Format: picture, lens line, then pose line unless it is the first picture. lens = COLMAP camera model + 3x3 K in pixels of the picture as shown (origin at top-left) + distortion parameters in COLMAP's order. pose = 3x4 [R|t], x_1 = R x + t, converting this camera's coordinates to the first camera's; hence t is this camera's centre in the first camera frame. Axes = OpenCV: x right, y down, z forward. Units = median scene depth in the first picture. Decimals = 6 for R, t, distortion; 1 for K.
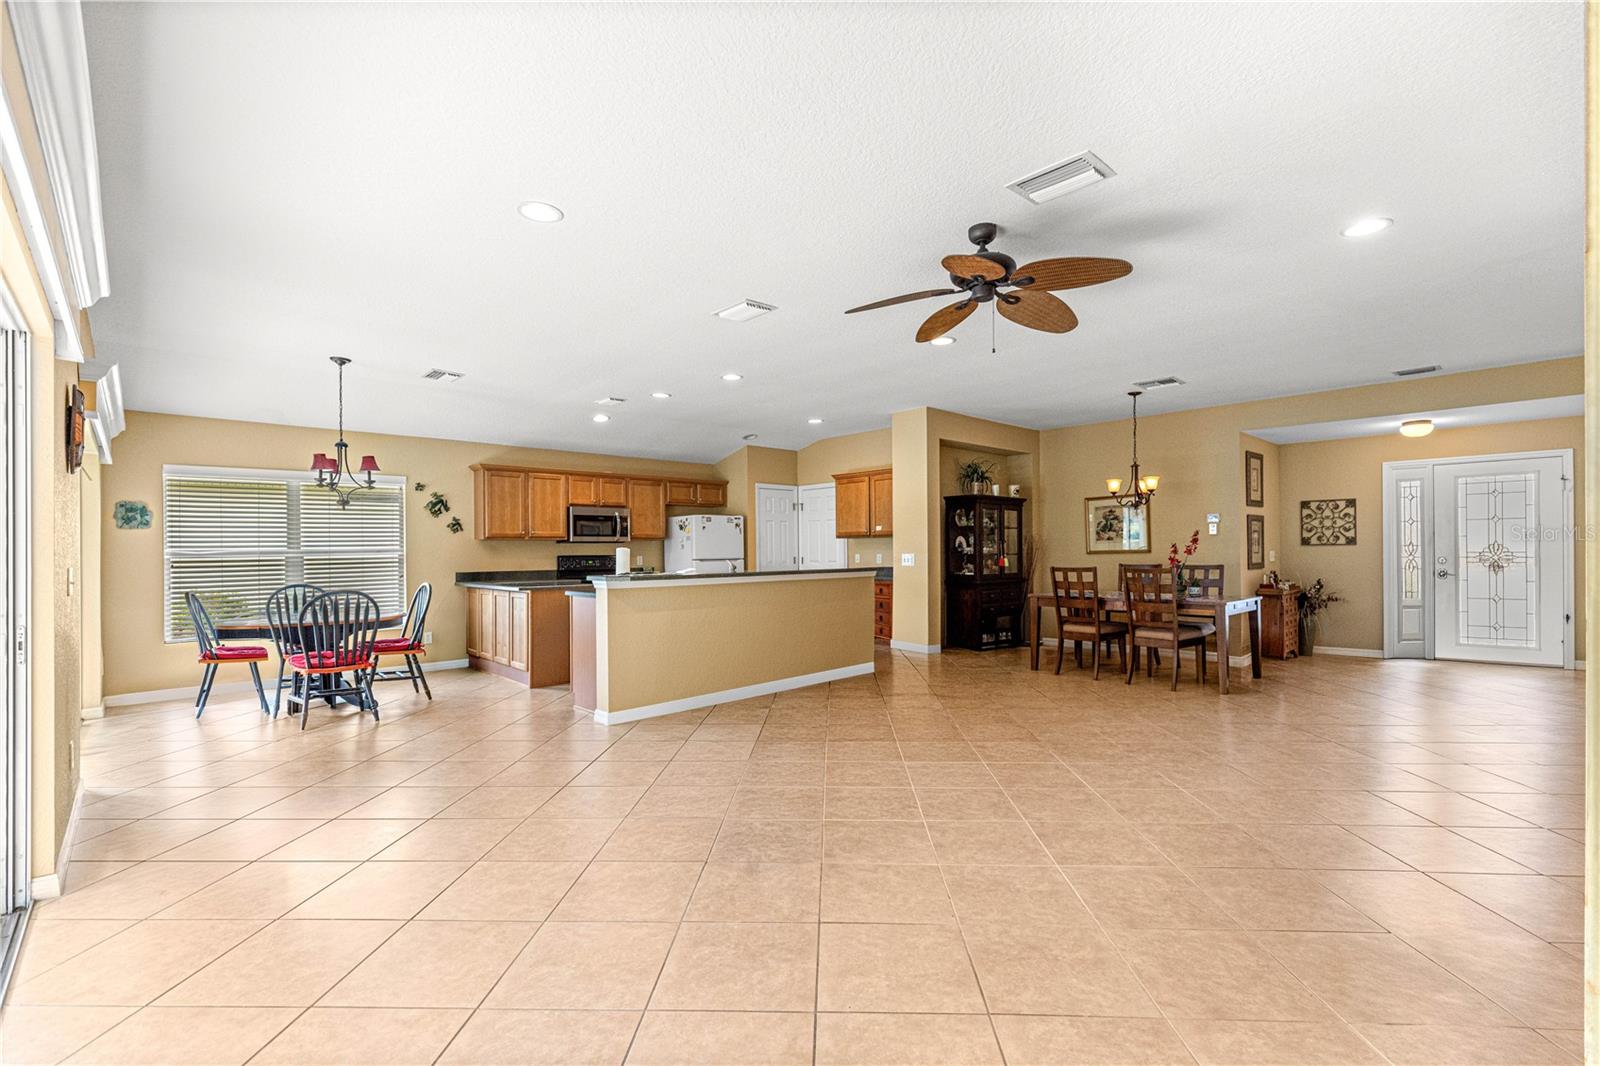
lens RADIAL K [[714.4, 0, 804.5], [0, 714.4, 545.0], [0, 0, 1]] dist [0.005680, -0.000215]
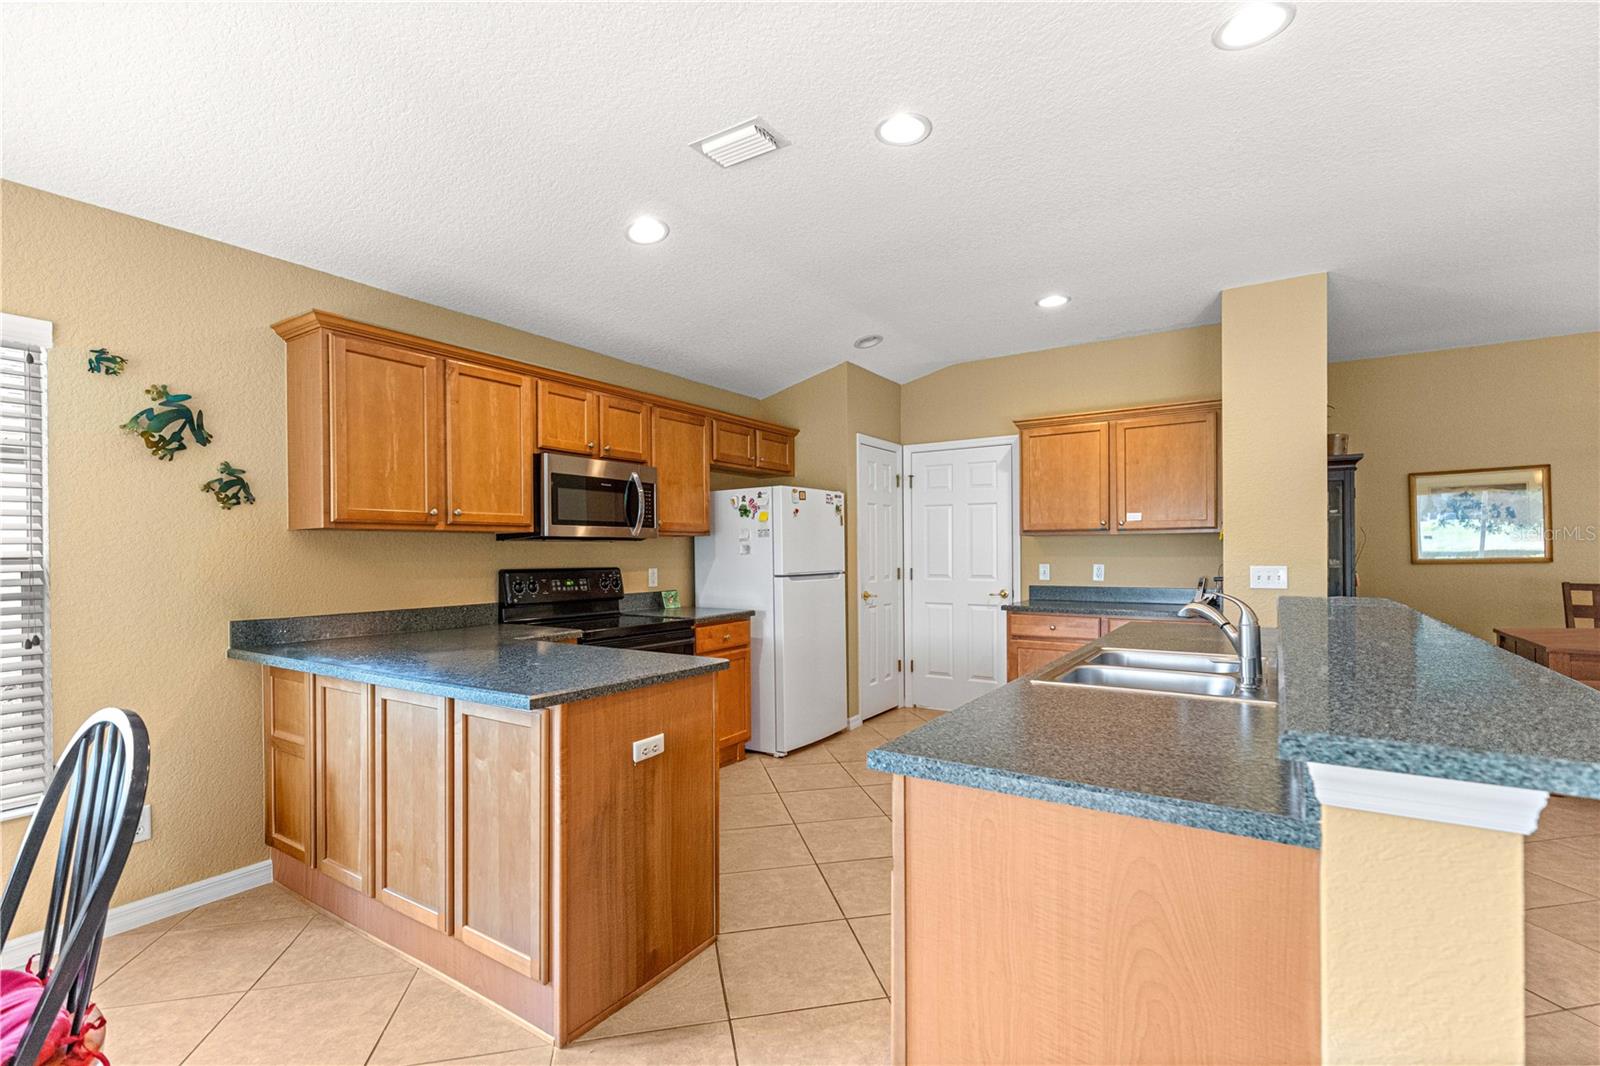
lens RADIAL K [[726.3, 0, 801.9], [0, 726.3, 550.6], [0, 0, 1]] dist [0.005114, 0.000609]
pose [[0.968735, 0.003419, 0.248072, -0.295014], [-0.004407, 0.999984, 0.003427, 0.001528], [-0.248057, -0.004413, 0.968735, 0.565067]]
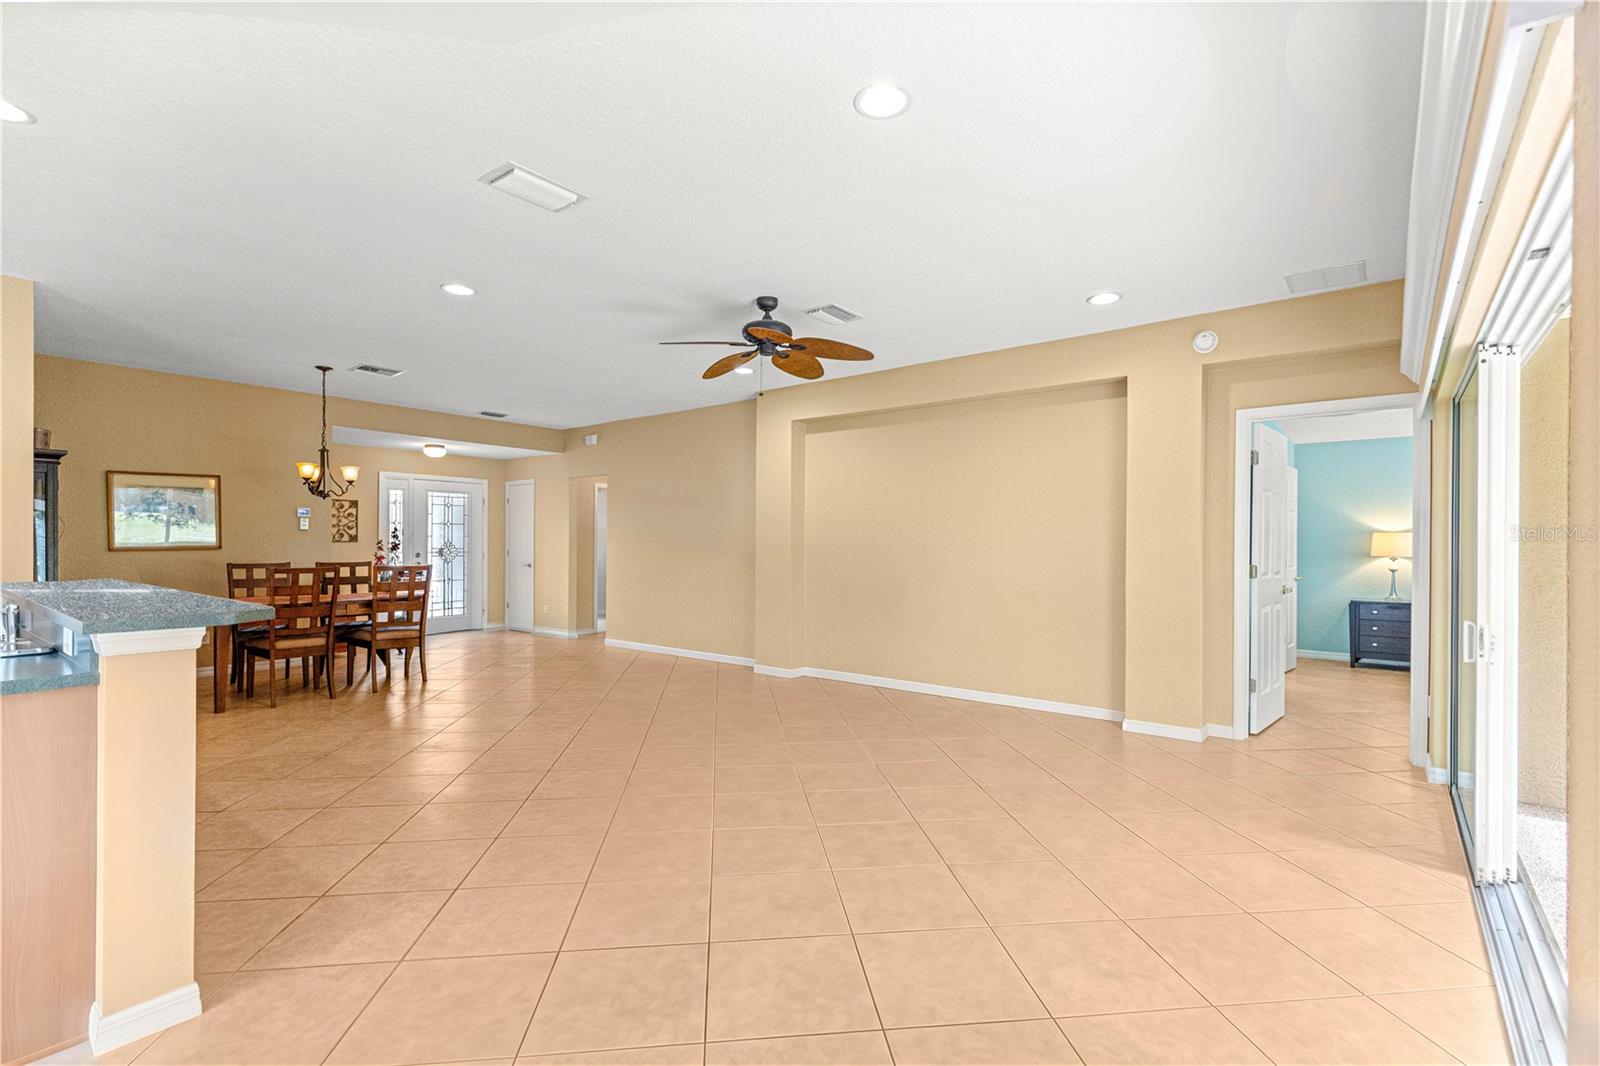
lens RADIAL K [[726.3, 0, 801.9], [0, 726.3, 550.6], [0, 0, 1]] dist [0.005114, 0.000609]
pose [[-0.146395, -0.001403, 0.989225, -0.443965], [-0.010601, 0.999944, -0.000151, 0.006004], [-0.989169, -0.010508, -0.146402, 0.473486]]
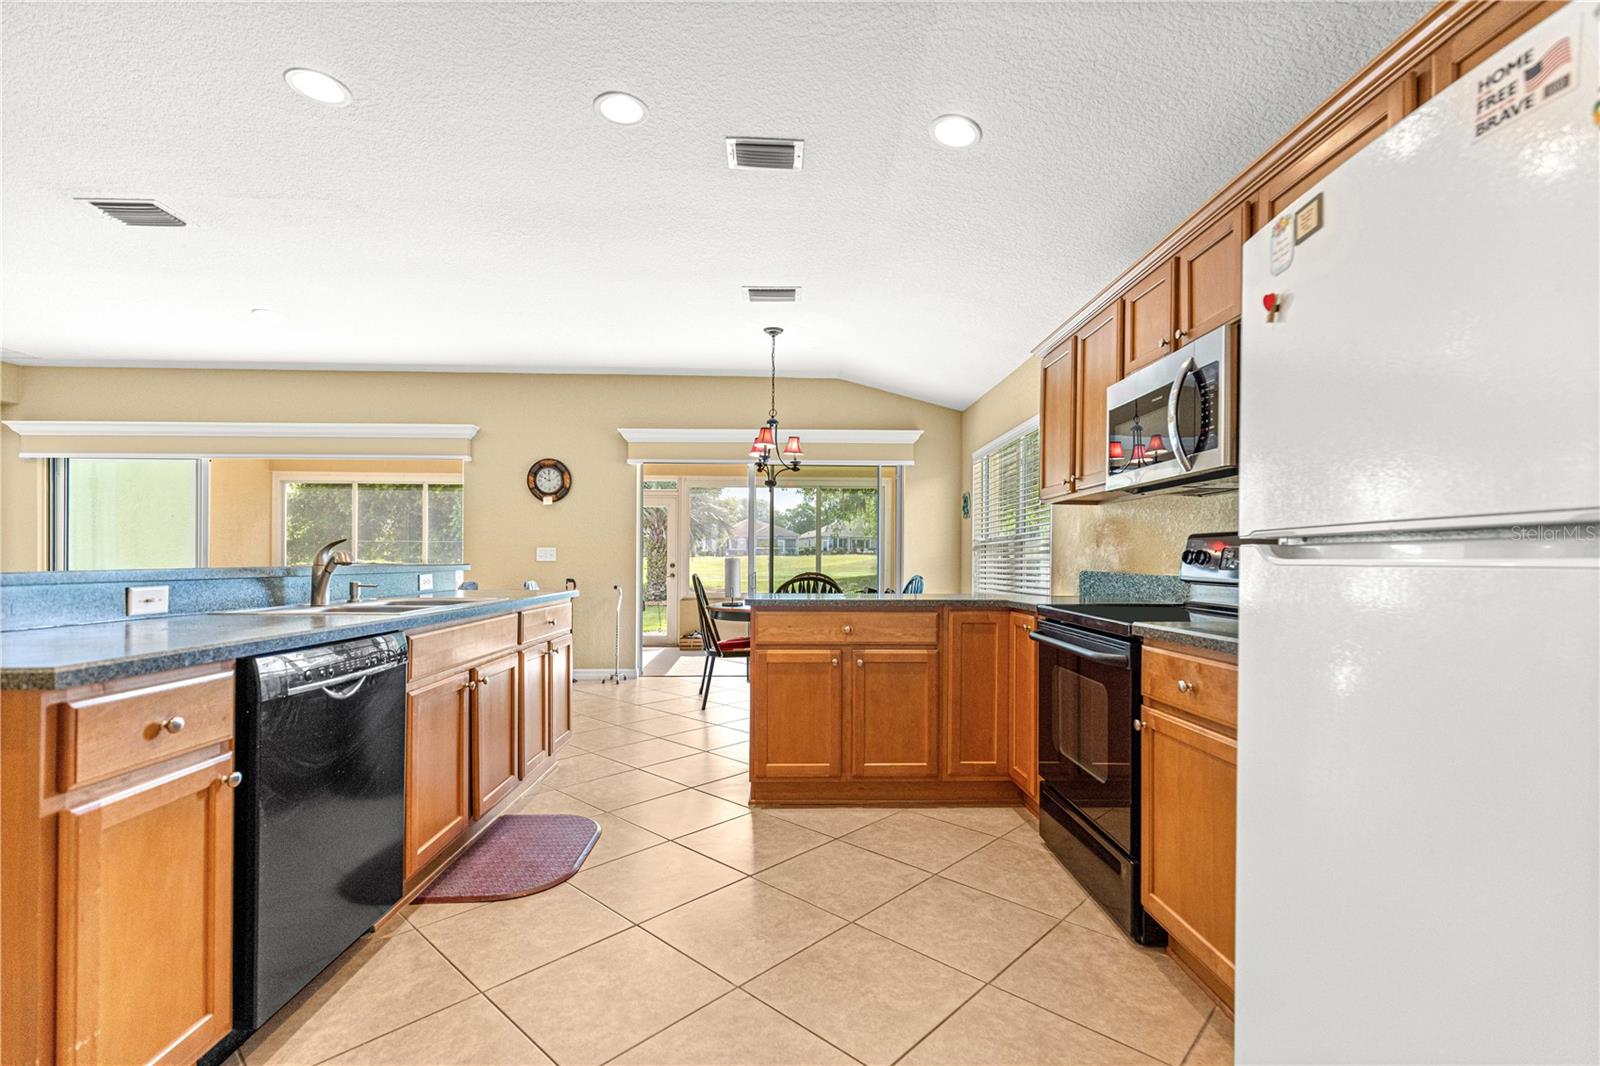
lens RADIAL K [[726.3, 0, 801.9], [0, 726.3, 550.6], [0, 0, 1]] dist [0.005114, 0.000609]
pose [[-0.652354, -0.007978, -0.757872, 0.025682], [0.001761, 0.999926, -0.012041, 0.027608], [0.757912, -0.009189, -0.652292, 1.143829]]
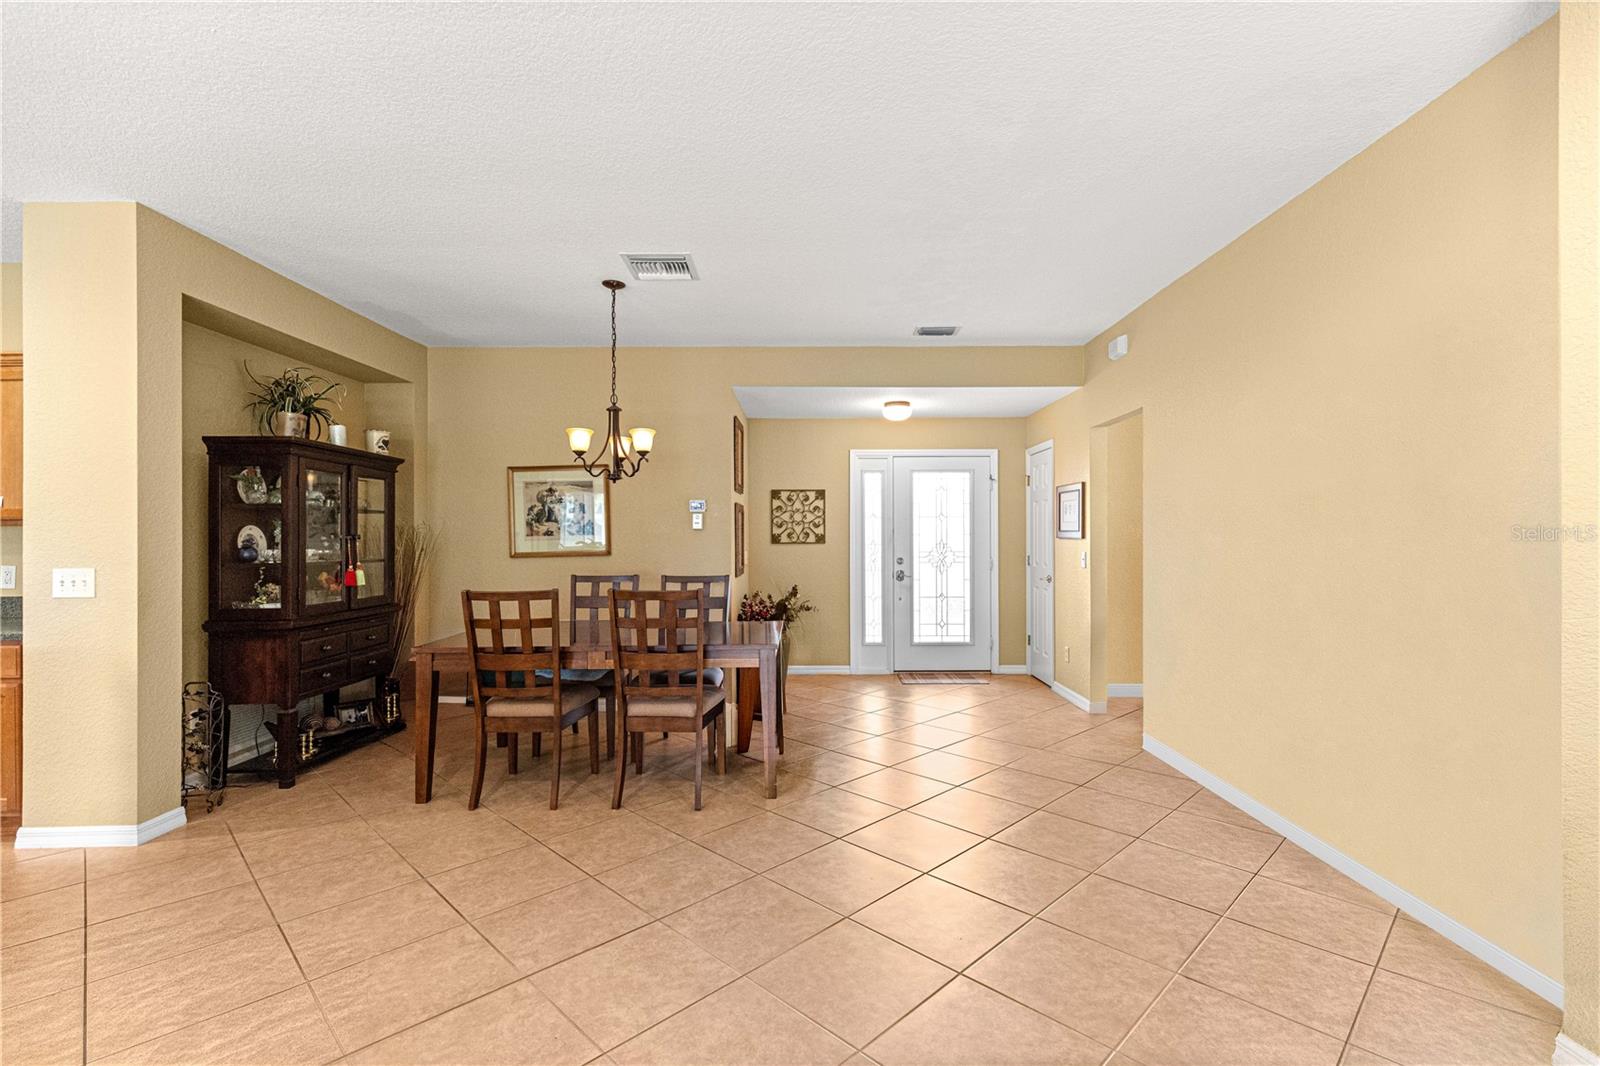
lens RADIAL K [[722.4, 0, 815.1], [0, 722.4, 535.4], [0, 0, 1]] dist [0.000894, -0.000204]
pose [[0.672720, 0.007641, 0.739858, 0.120979], [-0.005767, 0.999970, -0.005084, -0.005378], [-0.739875, -0.000847, 0.672744, 0.420973]]
